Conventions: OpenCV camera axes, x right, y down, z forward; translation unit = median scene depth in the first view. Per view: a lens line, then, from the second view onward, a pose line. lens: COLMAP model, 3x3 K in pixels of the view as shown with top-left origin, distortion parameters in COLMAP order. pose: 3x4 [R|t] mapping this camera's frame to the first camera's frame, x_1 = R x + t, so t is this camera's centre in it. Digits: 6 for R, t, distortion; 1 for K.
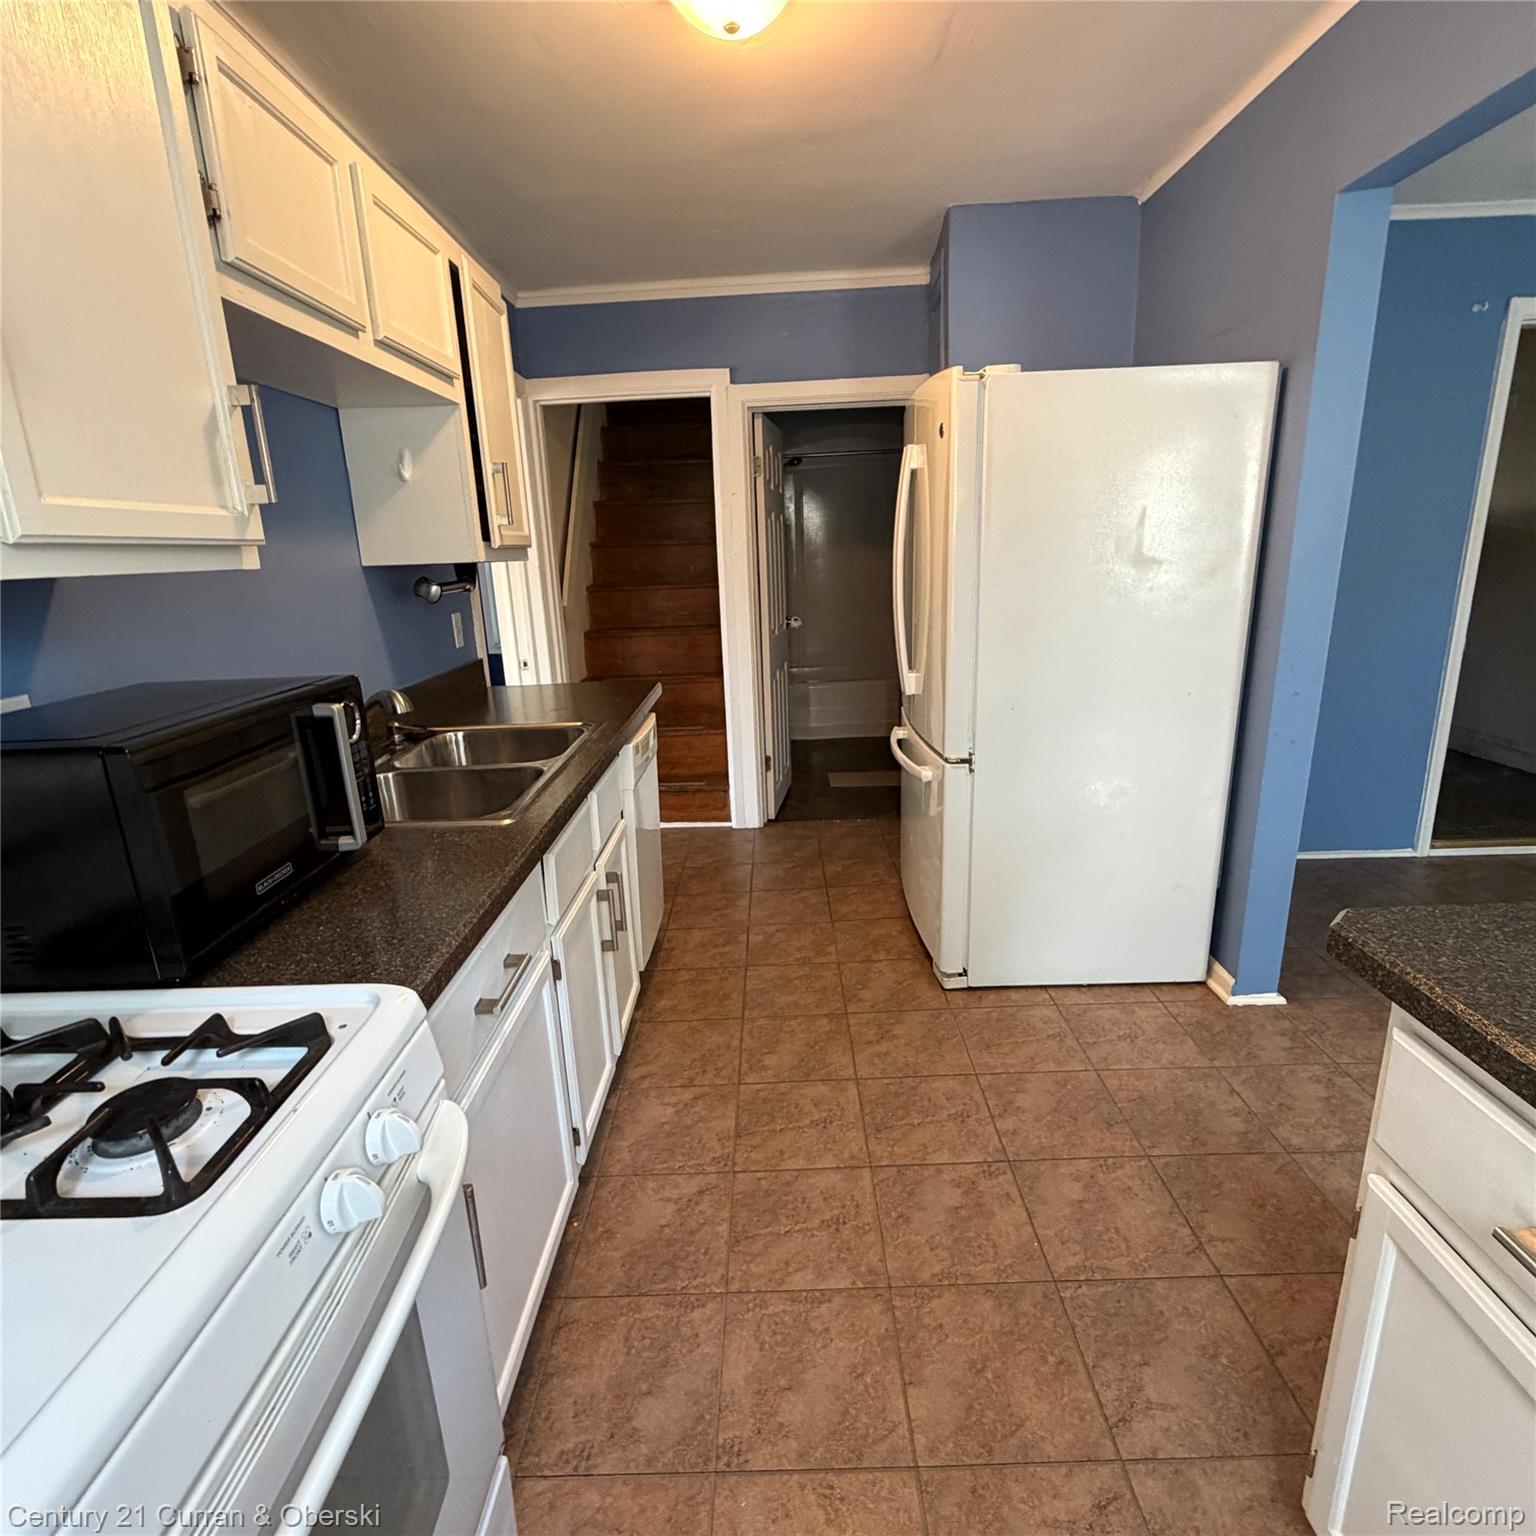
lens RADIAL K [[817.4, 0, 762.4], [0, 817.4, 764.5], [0, 0, 1]] dist [-0.001742, 0.001089]
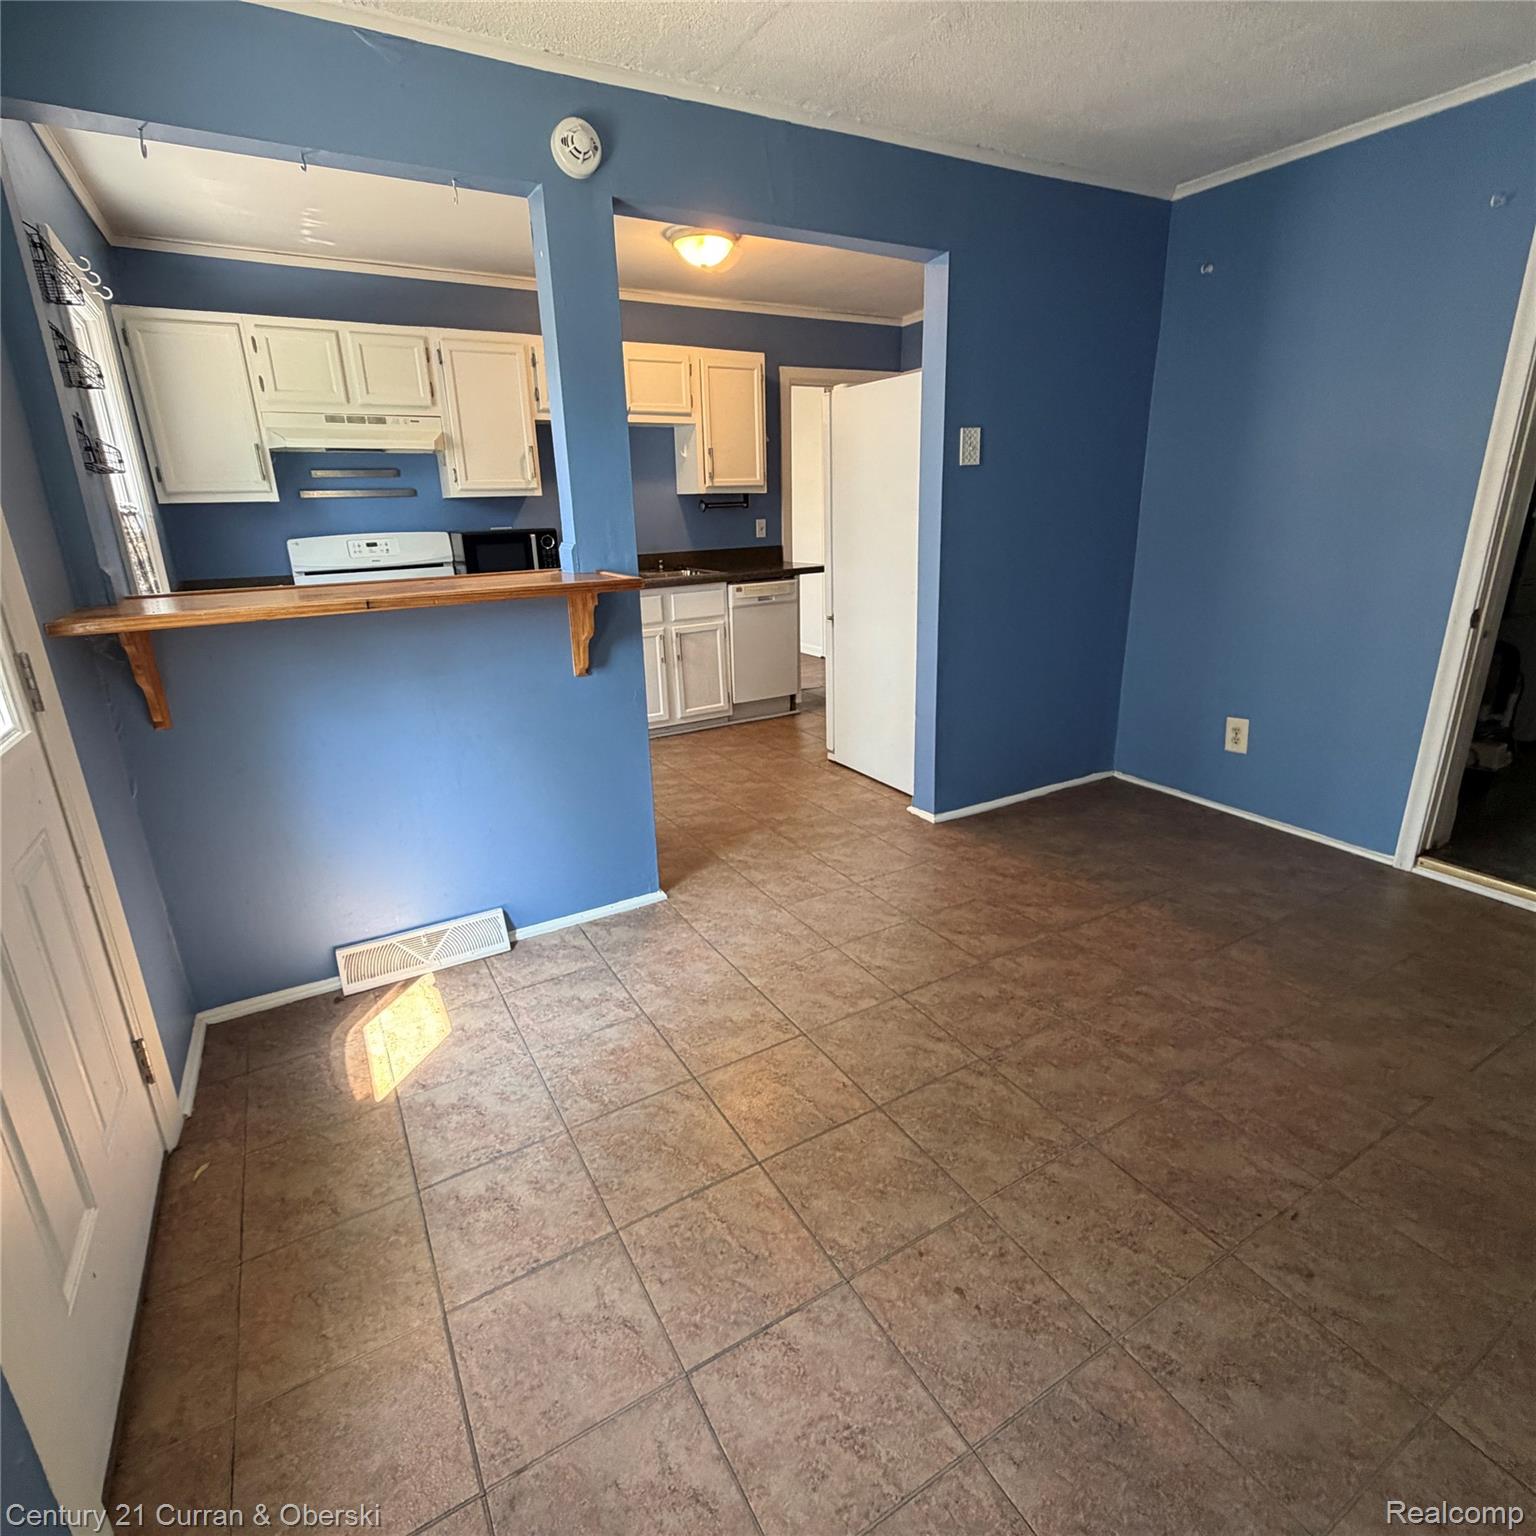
lens RADIAL K [[817.4, 0, 765.4], [0, 817.4, 762.8], [0, 0, 1]] dist [-0.001742, 0.001089]
pose [[0.512370, 0.287367, -0.809257, 1.732741], [-0.215843, 0.955193, 0.202531, -0.033632], [0.831197, 0.070902, 0.551439, -0.036082]]
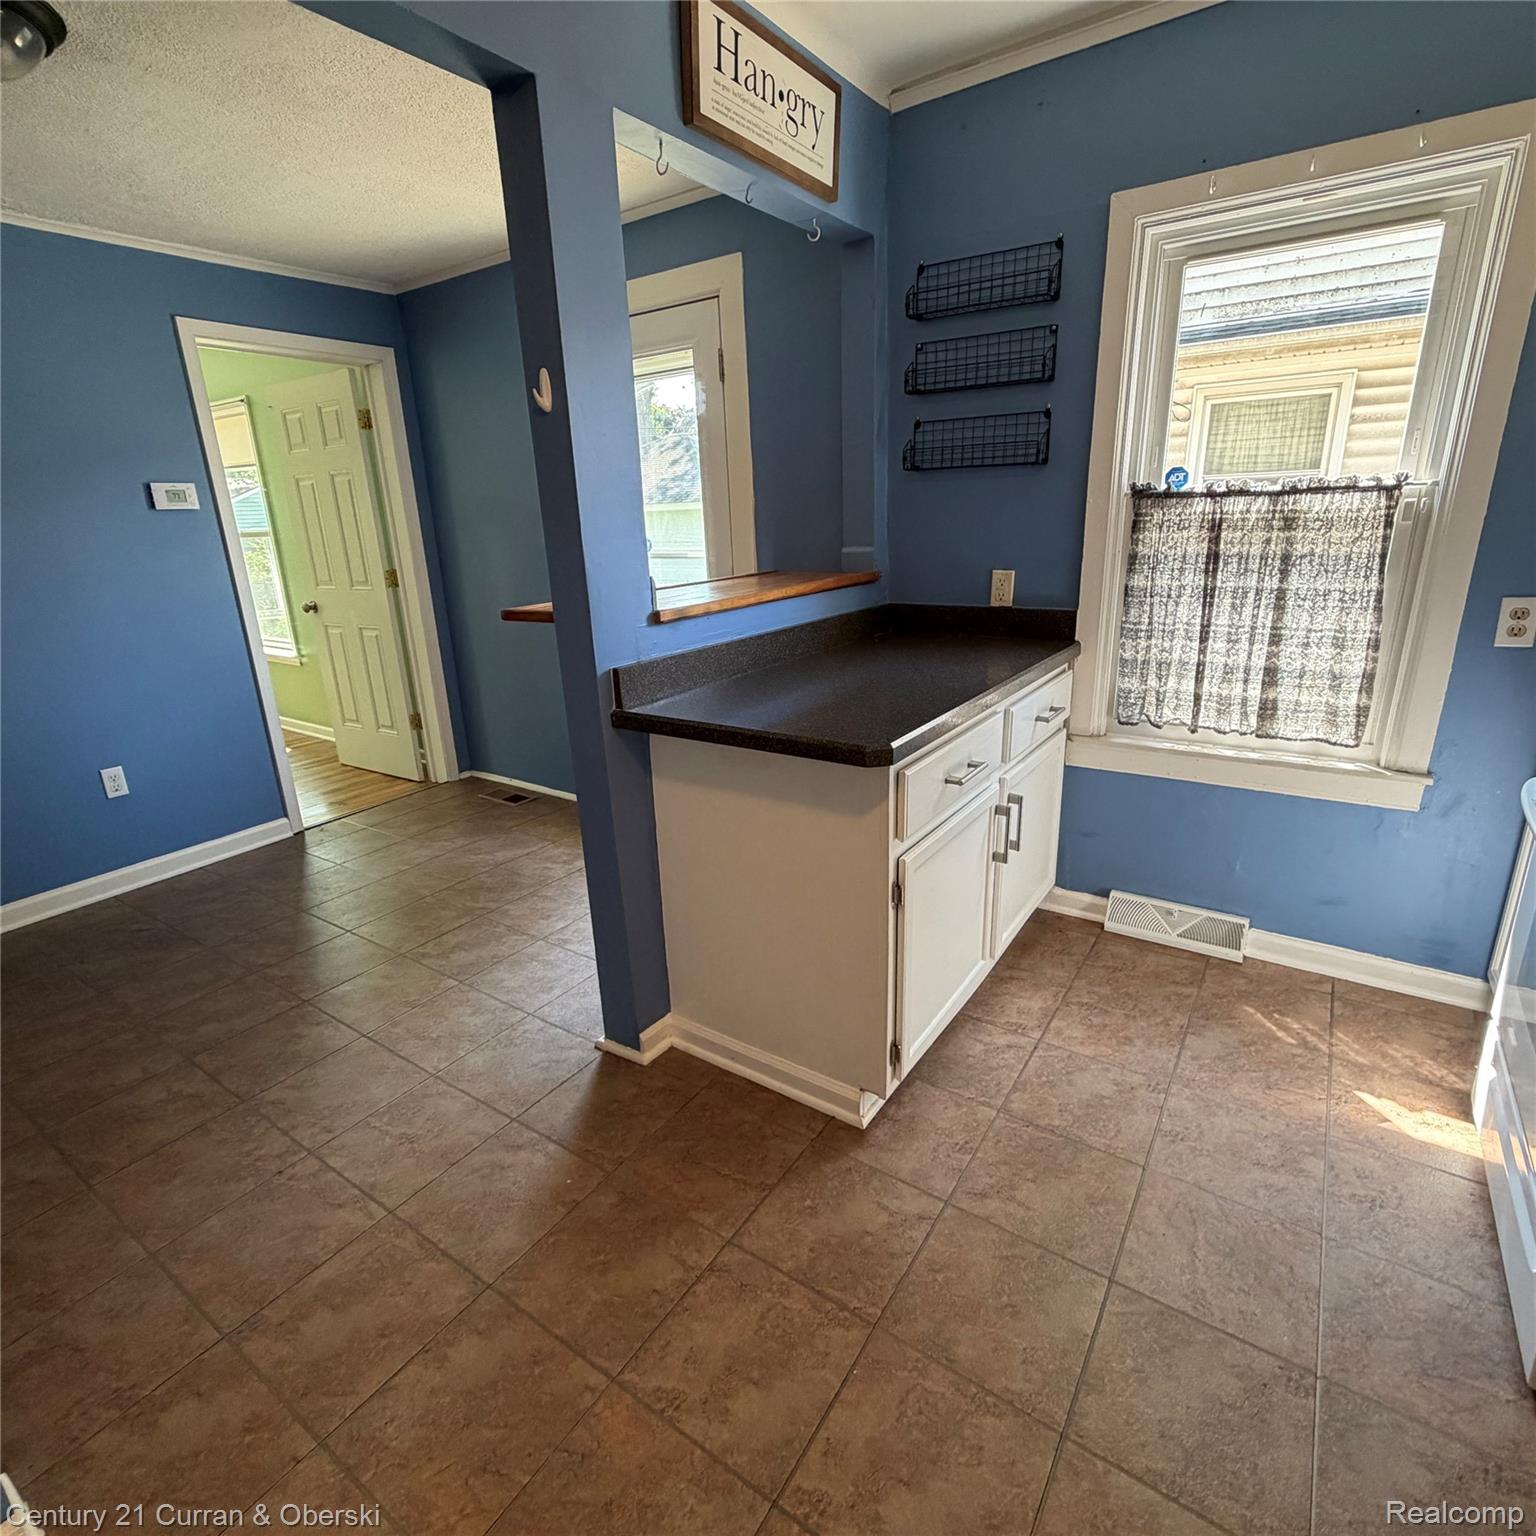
lens RADIAL K [[817.4, 0, 763.1], [0, 817.4, 765.7], [0, 0, 1]] dist [-0.001742, 0.001089]
pose [[-0.829752, -0.097607, 0.549532, 0.017596], [0.212623, 0.855066, 0.472920, -0.242336], [-0.516046, 0.509250, -0.688739, 0.951008]]
